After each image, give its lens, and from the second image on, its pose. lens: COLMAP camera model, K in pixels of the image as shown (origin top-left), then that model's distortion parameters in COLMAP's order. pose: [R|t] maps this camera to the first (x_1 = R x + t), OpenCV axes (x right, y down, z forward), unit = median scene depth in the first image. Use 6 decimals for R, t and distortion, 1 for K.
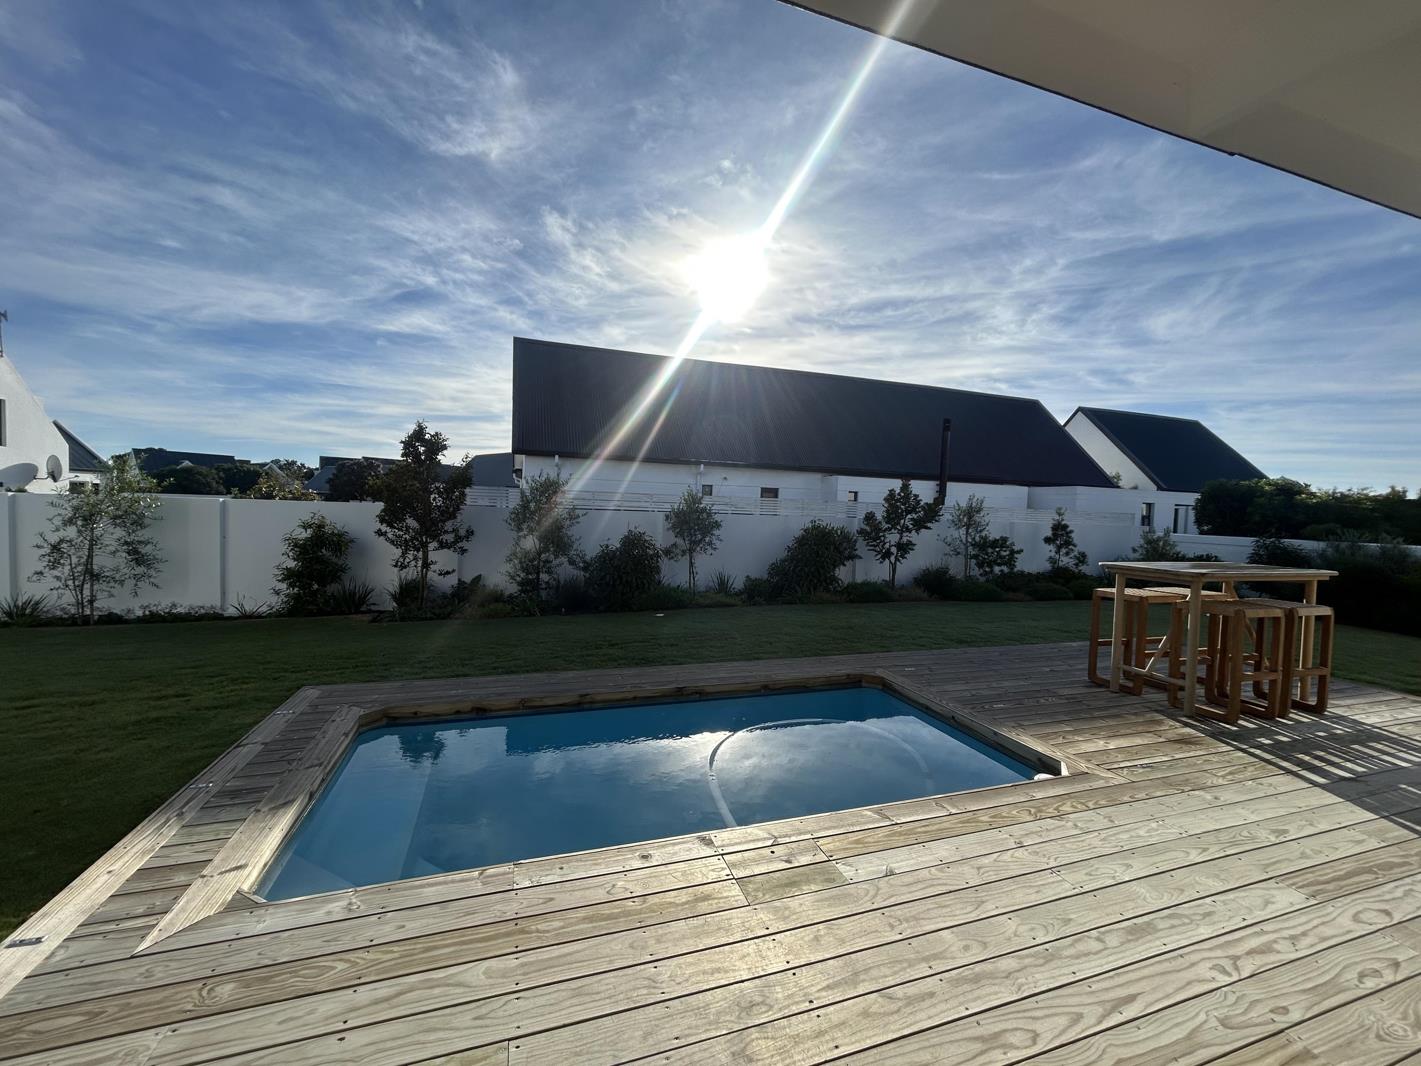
lens RADIAL K [[569.7, 0, 711.4], [0, 569.7, 513.3], [0, 0, 1]] dist [0.001871, 0.000032]
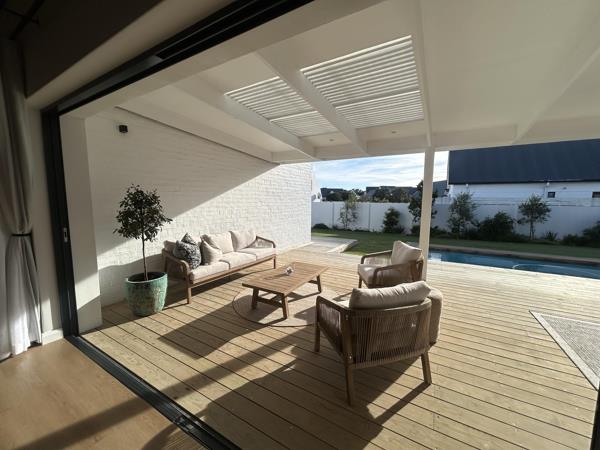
lens RADIAL K [[240.5, 0, 300.0], [0, 240.5, 225.0], [0, 0, 1]] dist [0.000105, -0.000612]
pose [[0.656769, 0.052653, -0.752251, 0.081852], [0.004035, 0.997300, 0.073328, 0.003658], [0.754081, -0.051195, 0.654784, -0.385140]]
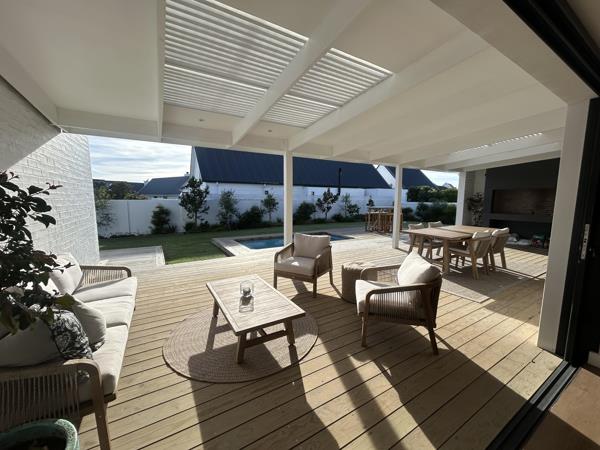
lens RADIAL K [[240.5, 0, 300.0], [0, 240.5, 225.0], [0, 0, 1]] dist [0.000105, -0.000612]
pose [[0.976218, -0.052371, 0.210369, -0.157344], [0.030038, 0.993698, 0.107988, -0.001758], [-0.214699, -0.099101, 0.971640, -0.425644]]
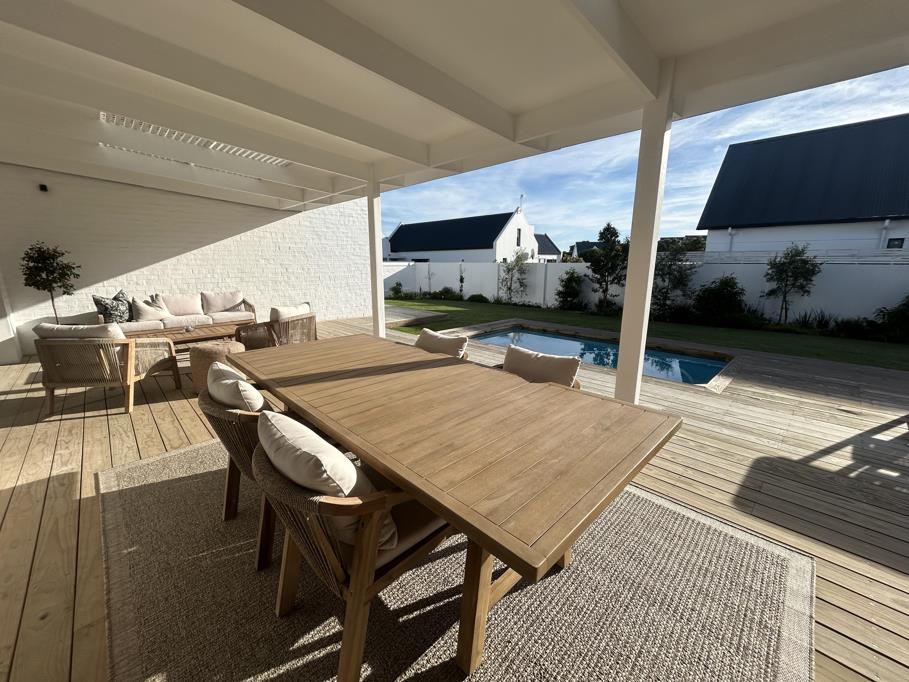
lens RADIAL K [[364.4, 0, 454.5], [0, 364.4, 341.0], [0, 0, 1]] dist [0.000105, -0.000612]
pose [[0.432229, 0.160094, -0.887439, 0.392294], [0.004599, 0.983711, 0.179701, 0.019816], [0.901752, -0.081753, 0.424452, -0.085272]]
